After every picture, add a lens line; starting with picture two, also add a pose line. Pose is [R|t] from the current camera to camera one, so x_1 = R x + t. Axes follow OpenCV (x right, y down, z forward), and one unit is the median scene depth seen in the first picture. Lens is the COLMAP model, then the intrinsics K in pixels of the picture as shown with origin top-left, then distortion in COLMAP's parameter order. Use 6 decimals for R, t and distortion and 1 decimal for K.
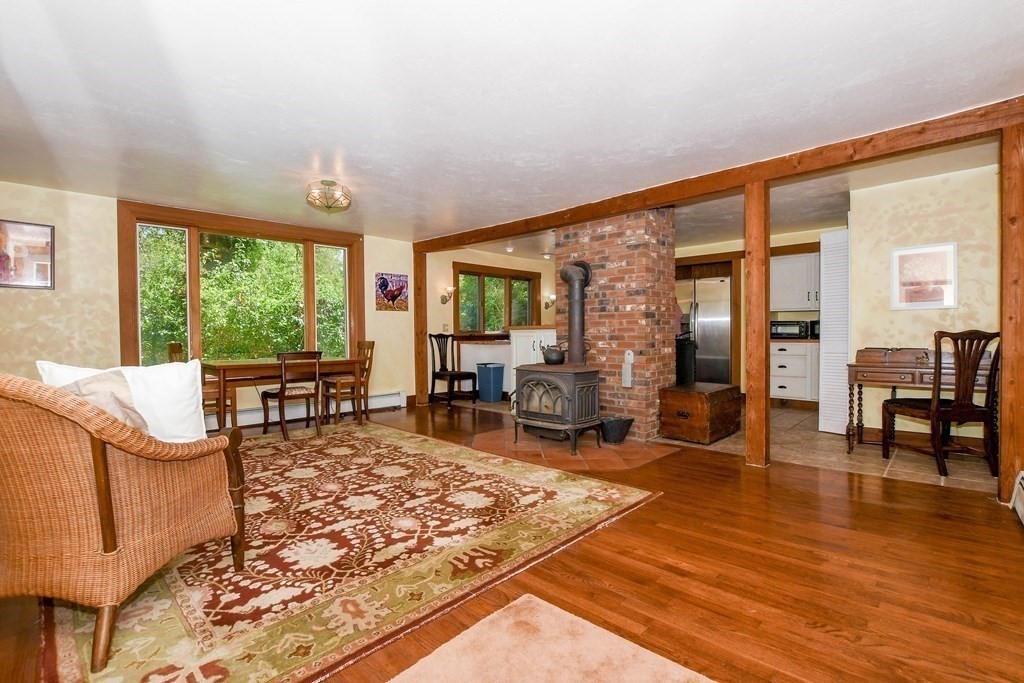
lens RADIAL K [[456.1, 0, 510.7], [0, 456.1, 337.8], [0, 0, 1]] dist [-0.028819, 0.002509]
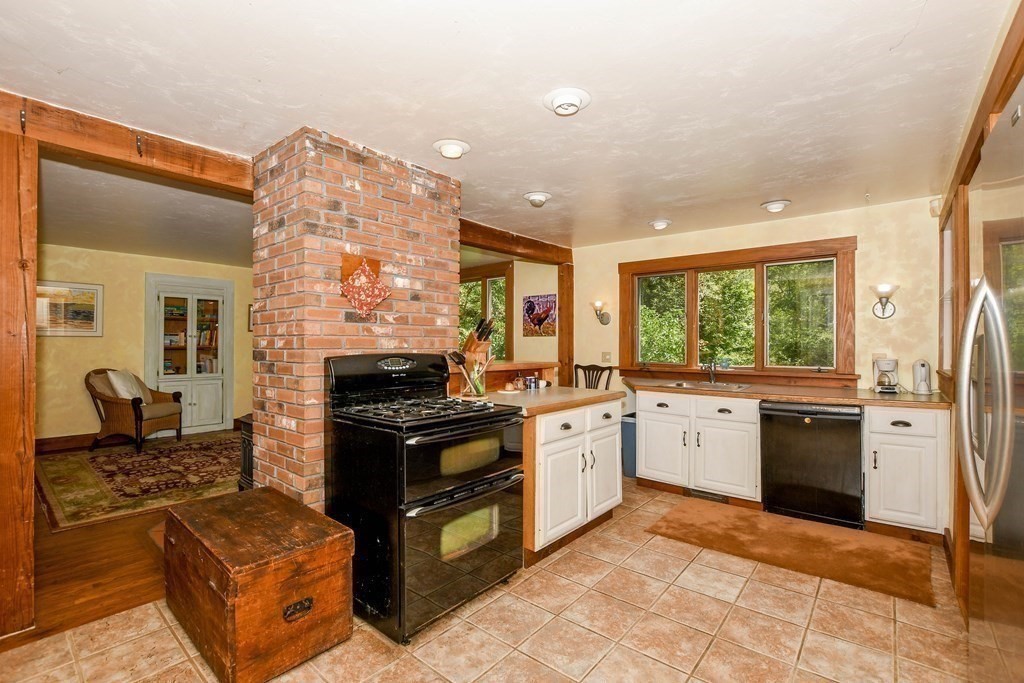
lens RADIAL K [[456.1, 0, 496.7], [0, 456.1, 341.7], [0, 0, 1]] dist [-0.028819, 0.002509]
pose [[0.069063, 0.004122, -0.997604, 0.629200], [-0.015723, 0.999872, 0.003043, -0.050669], [0.997488, 0.015475, 0.069119, 0.859331]]
